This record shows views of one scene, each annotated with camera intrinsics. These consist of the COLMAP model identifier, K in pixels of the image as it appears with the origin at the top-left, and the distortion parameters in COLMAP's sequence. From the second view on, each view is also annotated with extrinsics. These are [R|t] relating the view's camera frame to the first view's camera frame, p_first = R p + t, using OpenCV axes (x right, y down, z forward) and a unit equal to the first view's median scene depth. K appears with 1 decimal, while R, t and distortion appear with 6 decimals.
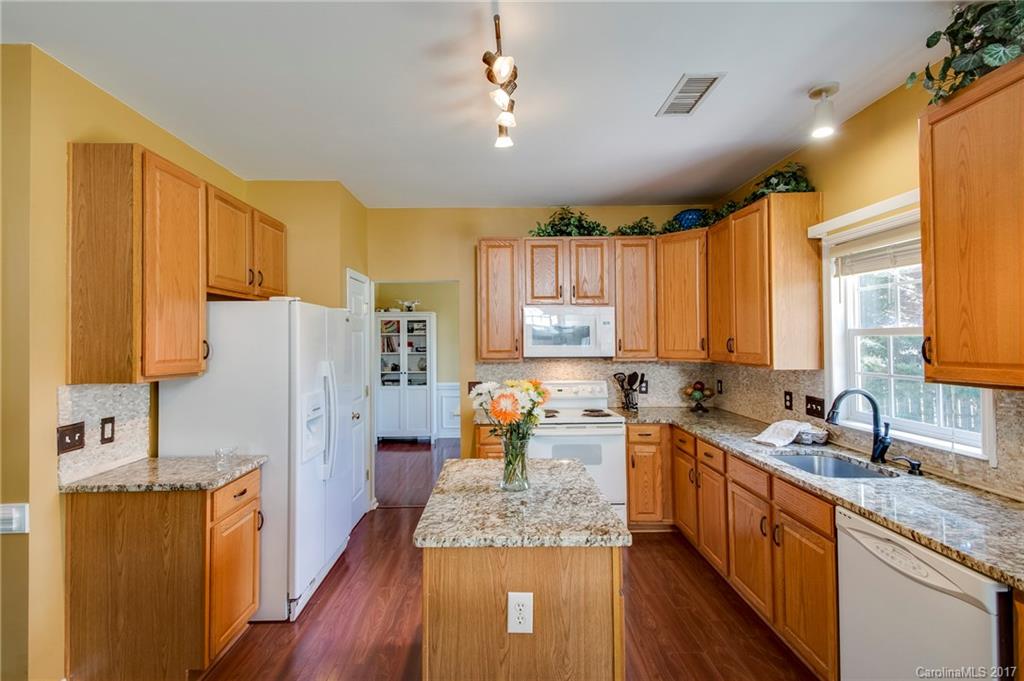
lens RADIAL K [[472.9, 0, 505.3], [0, 472.9, 332.8], [0, 0, 1]] dist [0.039286, -0.018736]
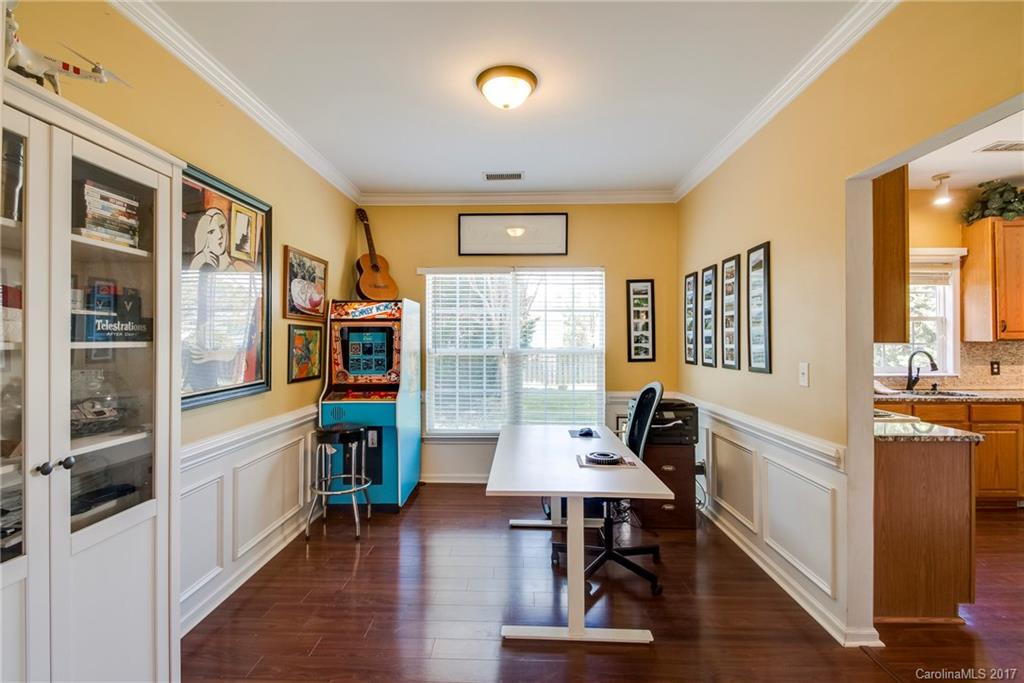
lens RADIAL K [[472.2, 0, 510.0], [0, 472.2, 333.2], [0, 0, 1]] dist [0.018555, -0.017717]
pose [[0.044255, 0.022258, 0.998772, -0.890958], [-0.015164, 0.999652, -0.021605, 0.094705], [-0.998905, -0.014189, 0.044577, 2.012377]]
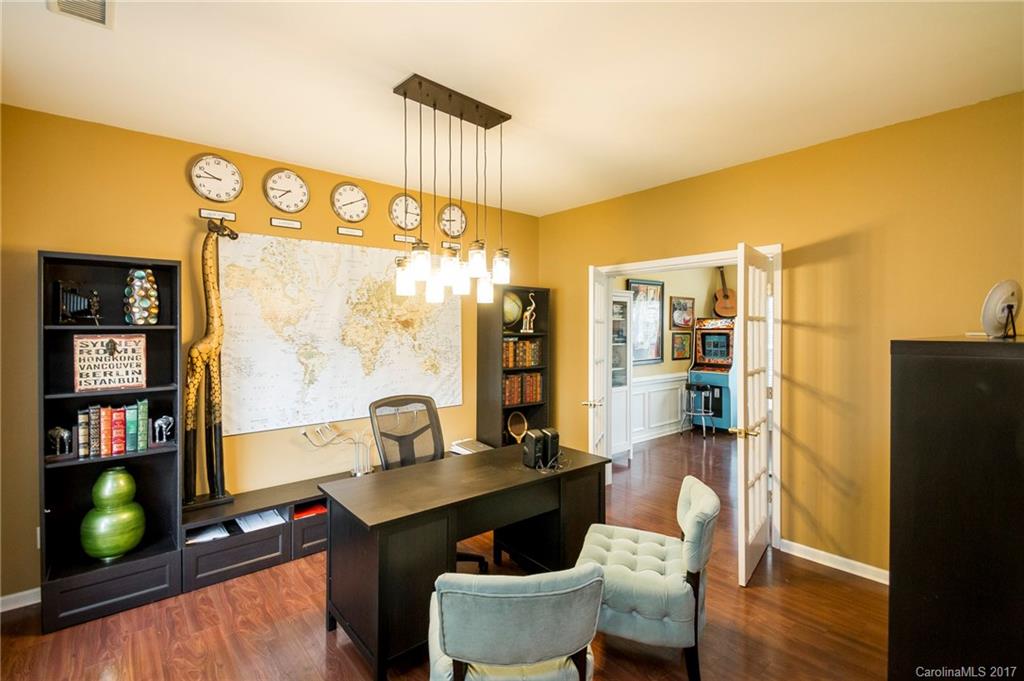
lens RADIAL K [[472.2, 0, 510.0], [0, 472.2, 332.2], [0, 0, 1]] dist [0.018555, -0.017717]
pose [[0.772493, 0.005957, 0.634995, -1.918225], [-0.020340, 0.999675, 0.015366, 0.037885], [-0.634697, -0.024786, 0.772363, 1.282247]]
